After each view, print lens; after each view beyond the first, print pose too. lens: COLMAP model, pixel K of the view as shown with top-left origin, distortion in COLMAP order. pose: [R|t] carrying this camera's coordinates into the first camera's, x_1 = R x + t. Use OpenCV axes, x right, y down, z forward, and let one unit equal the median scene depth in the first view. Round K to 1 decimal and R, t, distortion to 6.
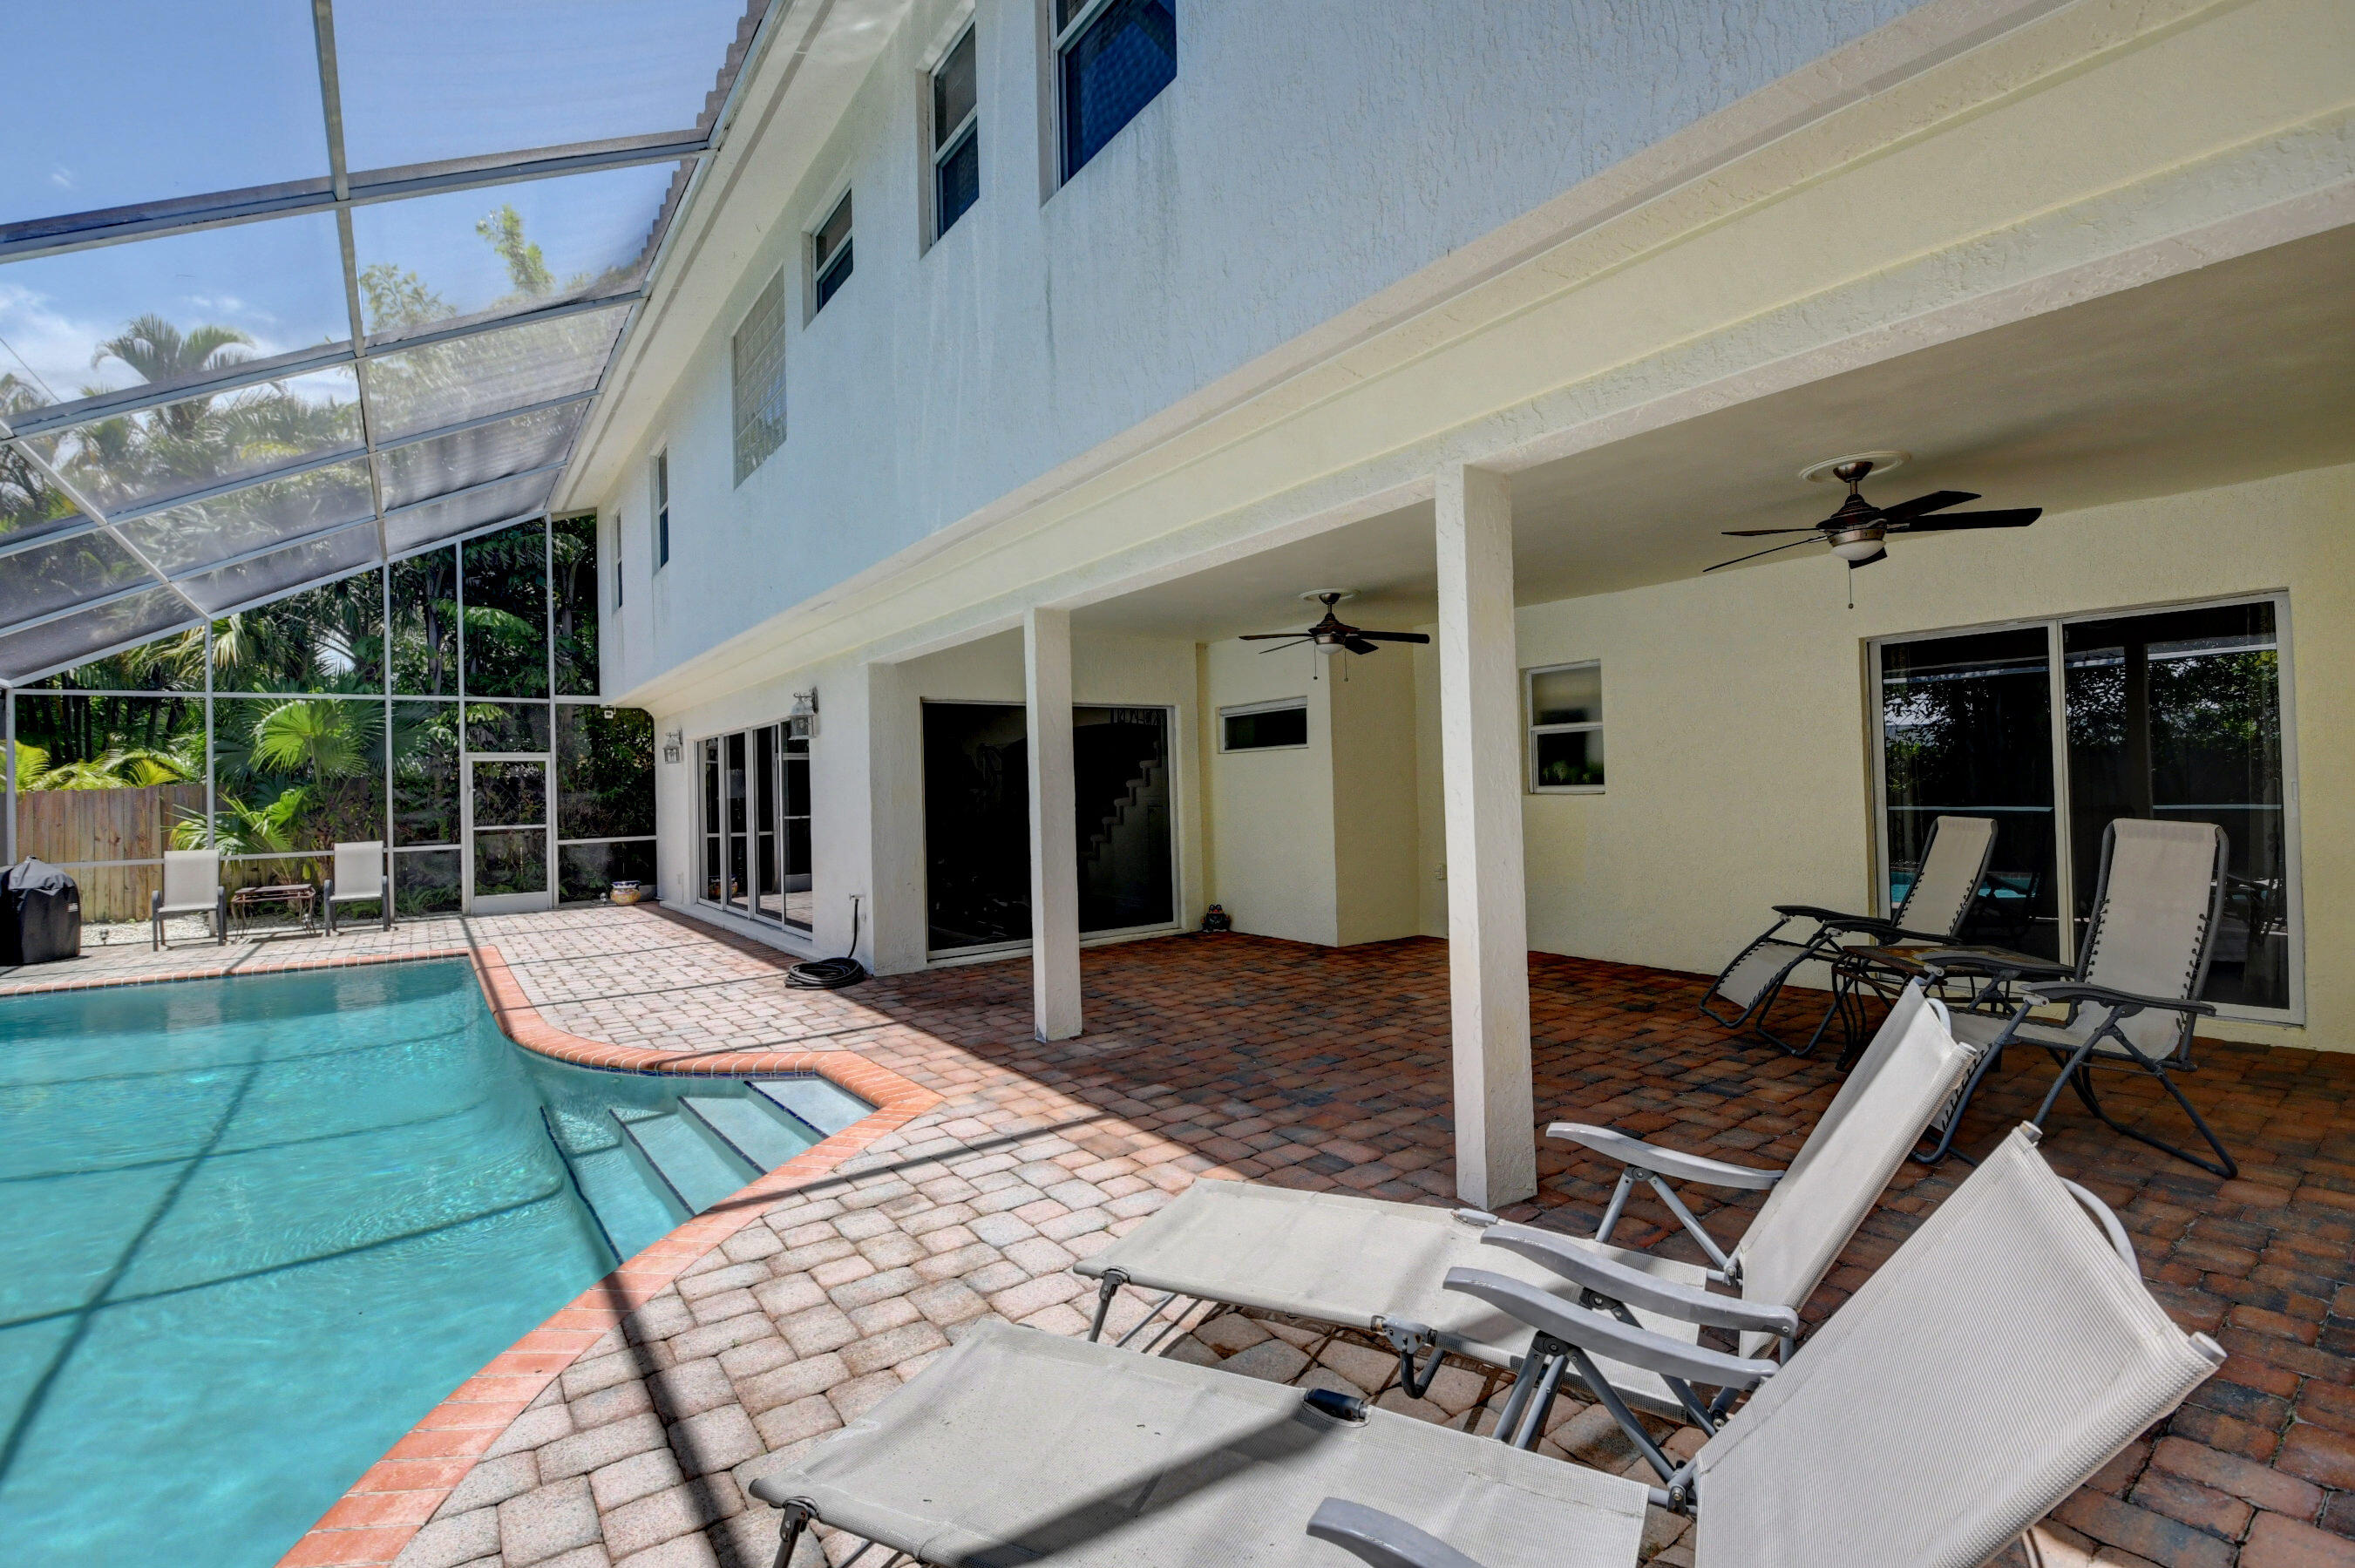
lens RADIAL K [[1039.8, 0, 1166.1], [0, 1039.8, 777.0], [0, 0, 1]] dist [0.002084, -0.020910]
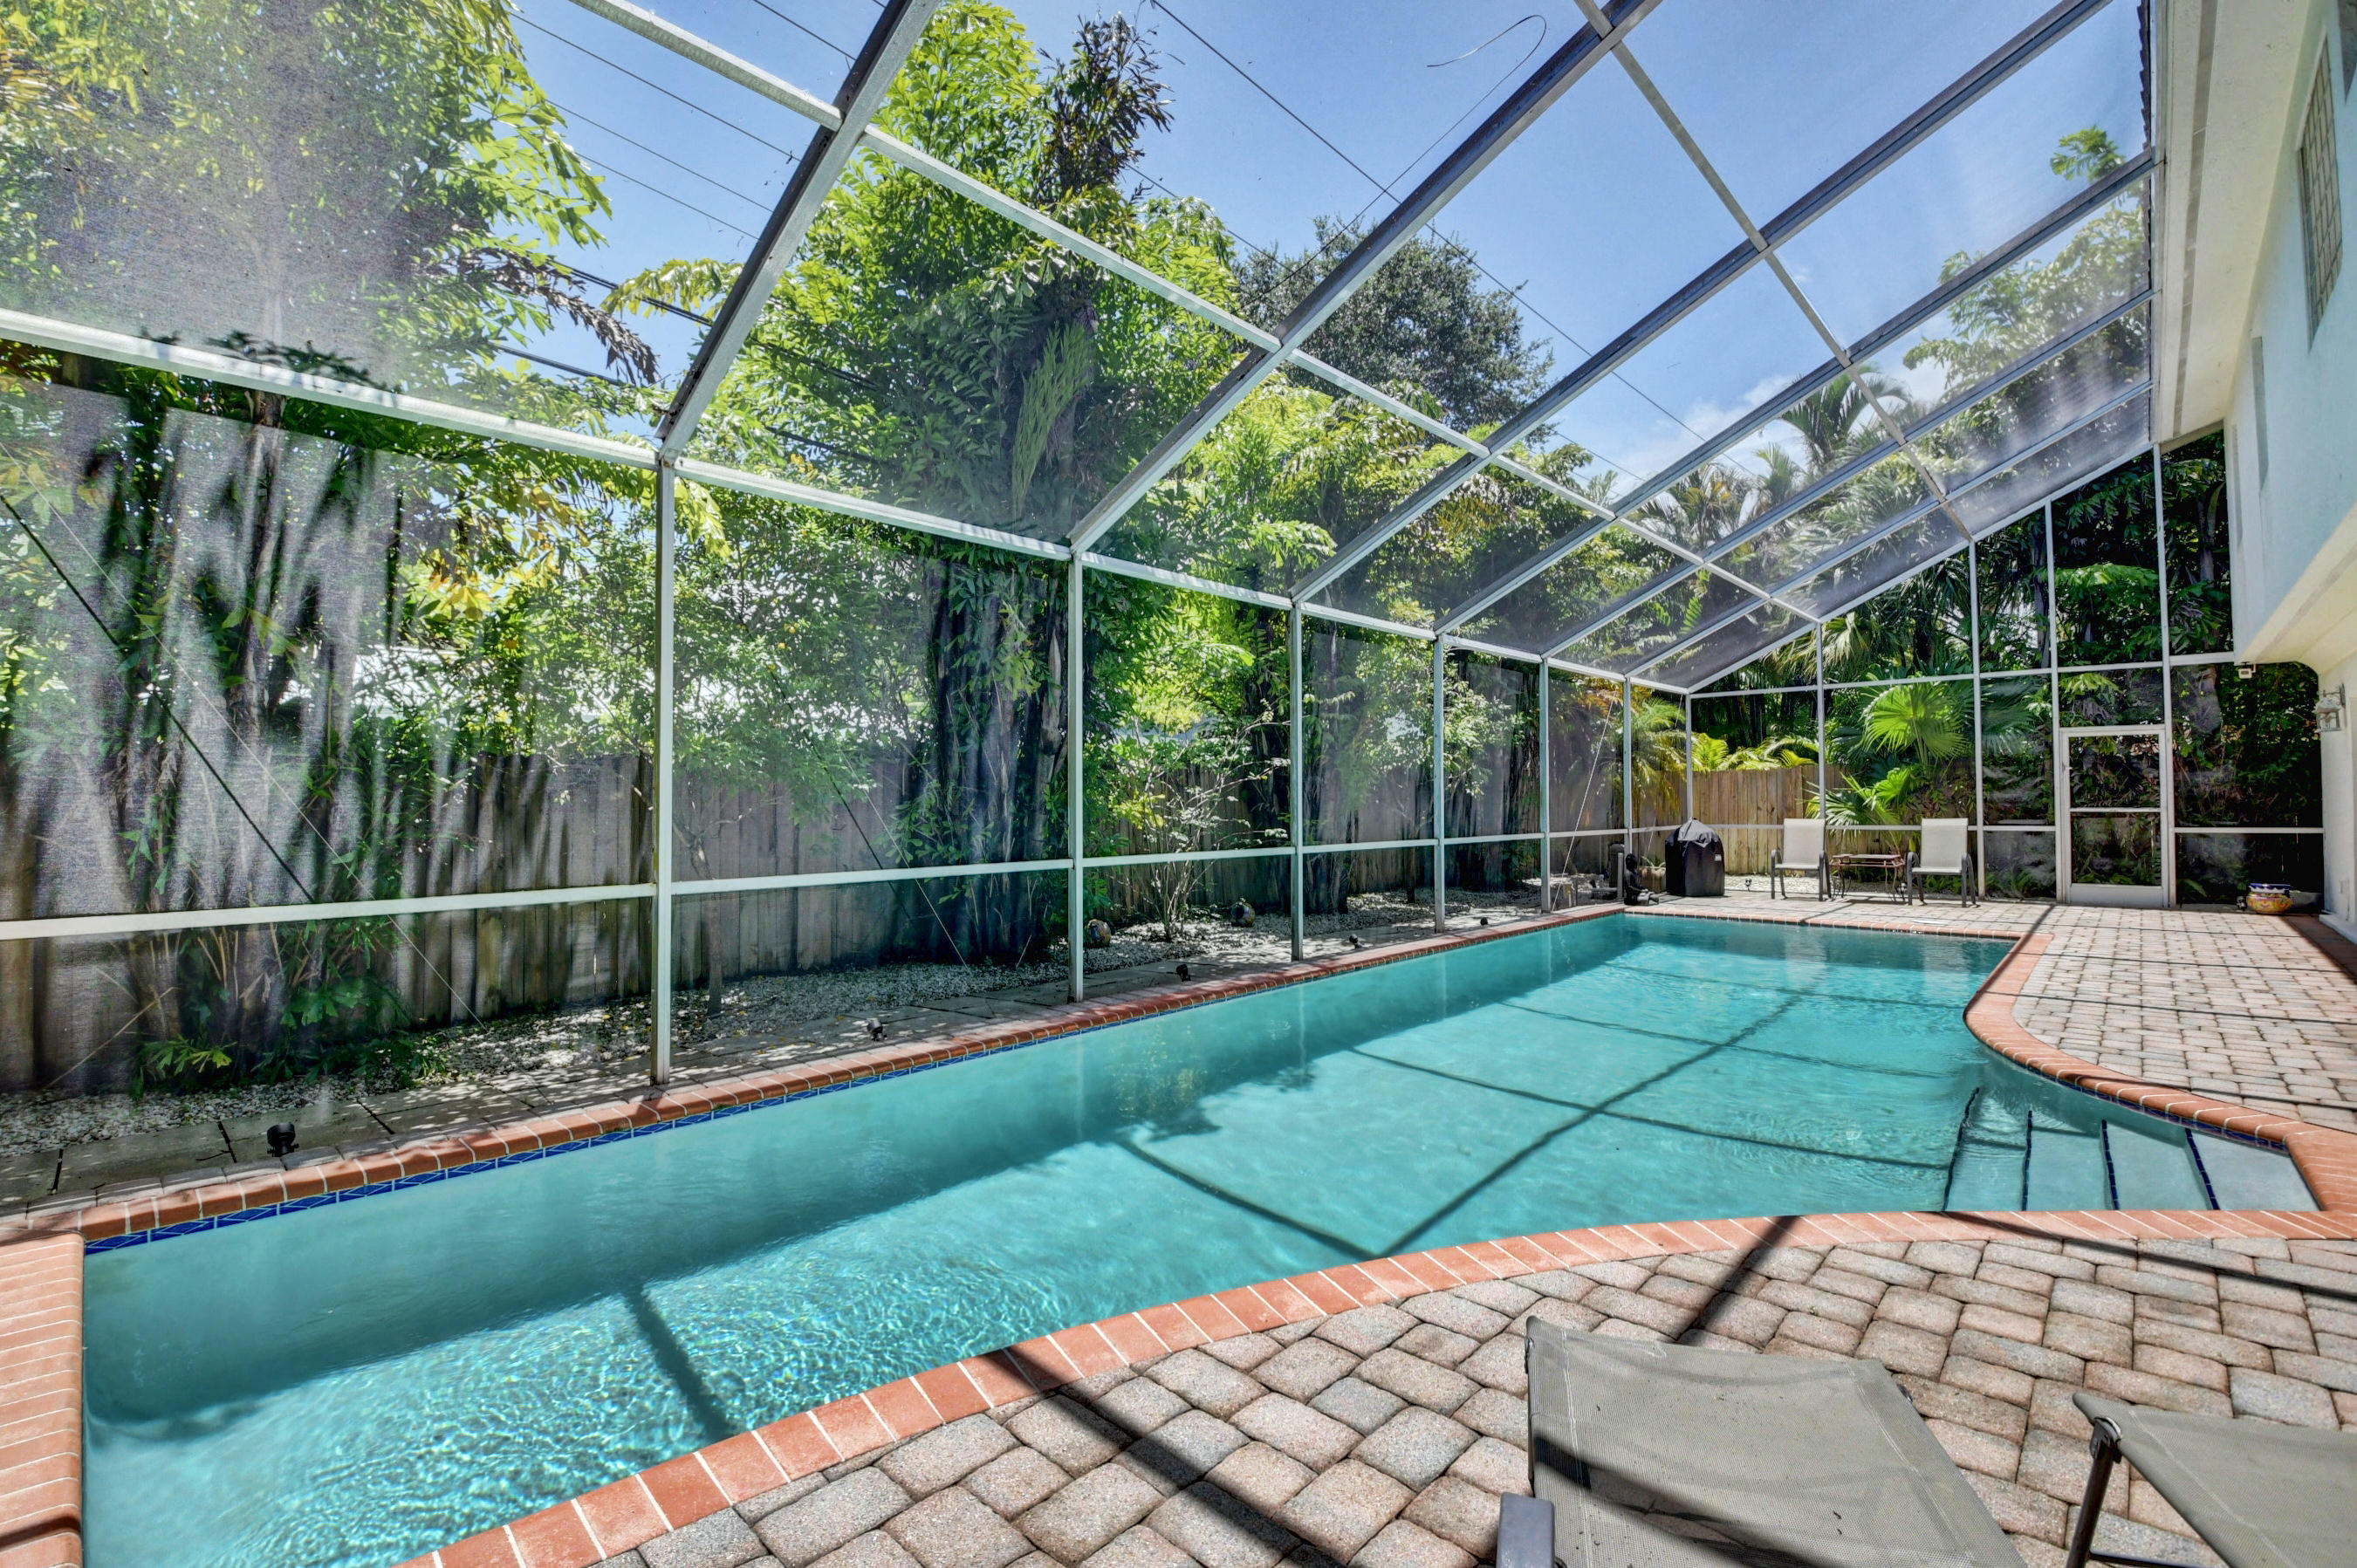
lens RADIAL K [[1044.0, 0, 1164.2], [0, 1044.0, 793.9], [0, 0, 1]] dist [-0.032890, -0.000250]
pose [[0.175558, 0.019995, -0.984266, 0.231123], [0.011385, 0.999686, 0.022339, 0.016720], [0.984403, -0.015128, 0.175275, 0.131002]]
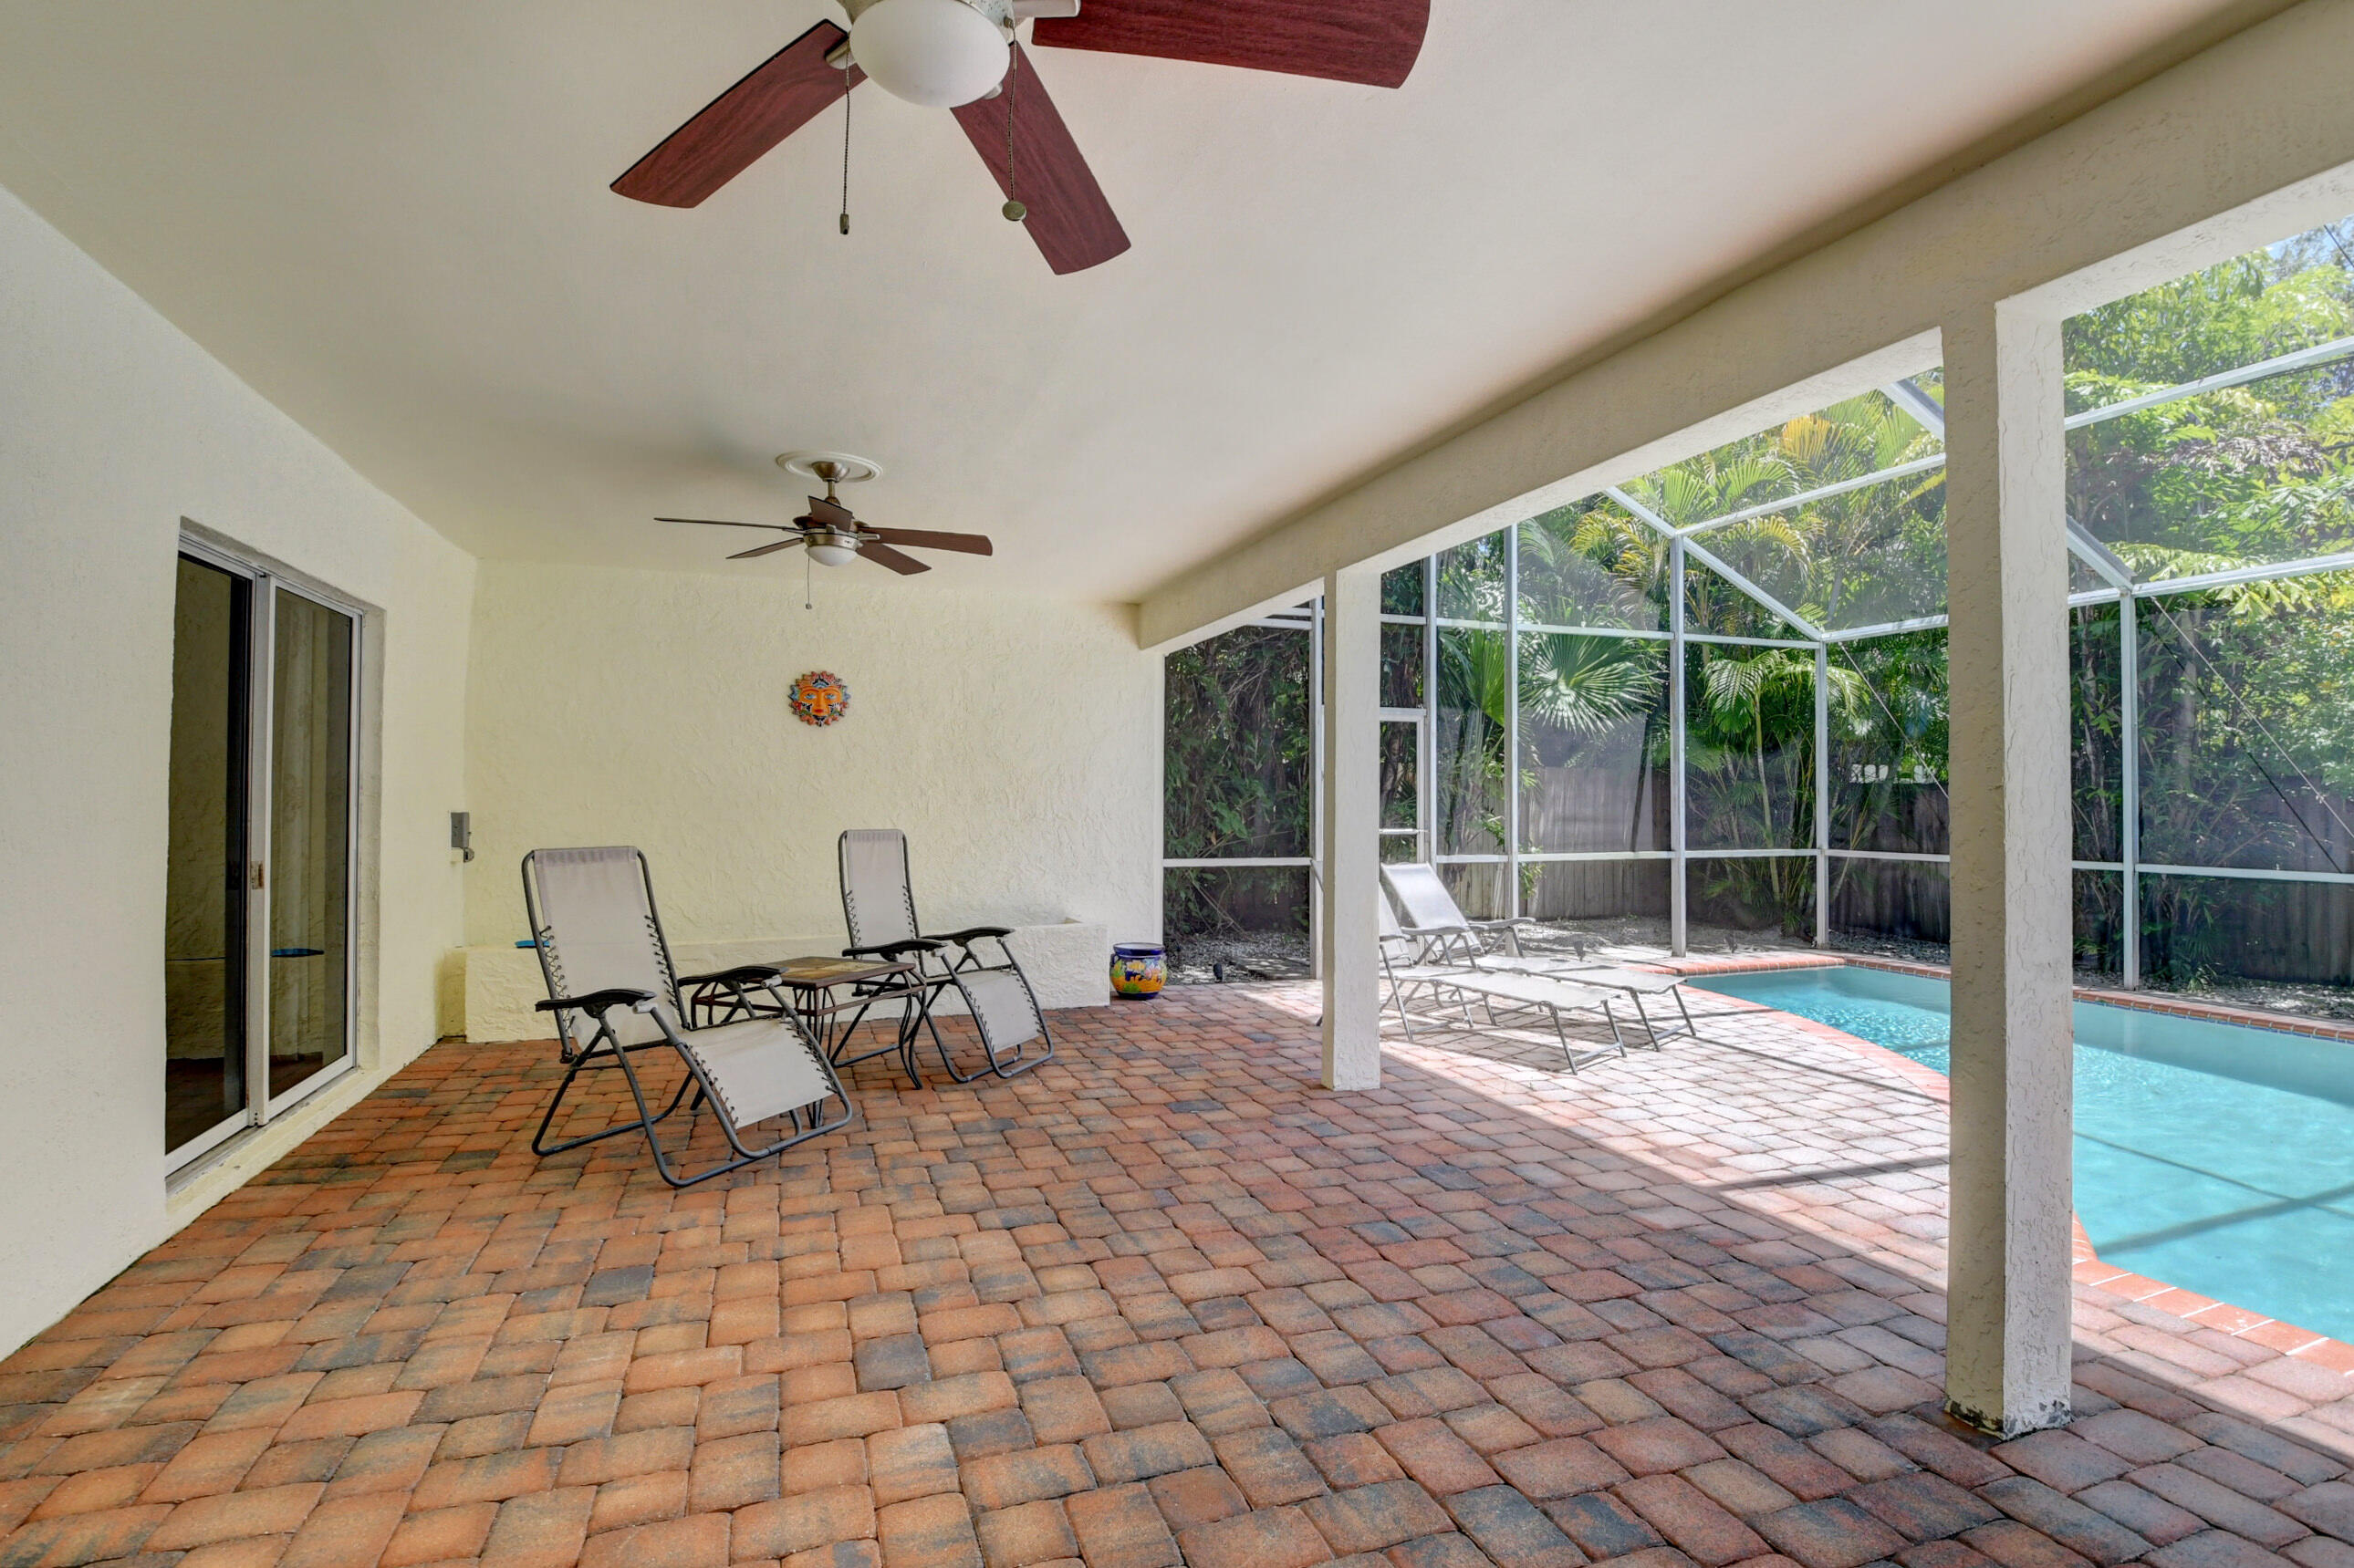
lens RADIAL K [[1062.0, 0, 1168.4], [0, 1062.0, 778.5], [0, 0, 1]] dist [0.003182, -0.016124]
pose [[-0.958690, 0.026758, 0.283192, 0.097337], [0.016932, 0.999169, -0.037088, 0.026268], [-0.283949, -0.030760, -0.958346, 1.776306]]
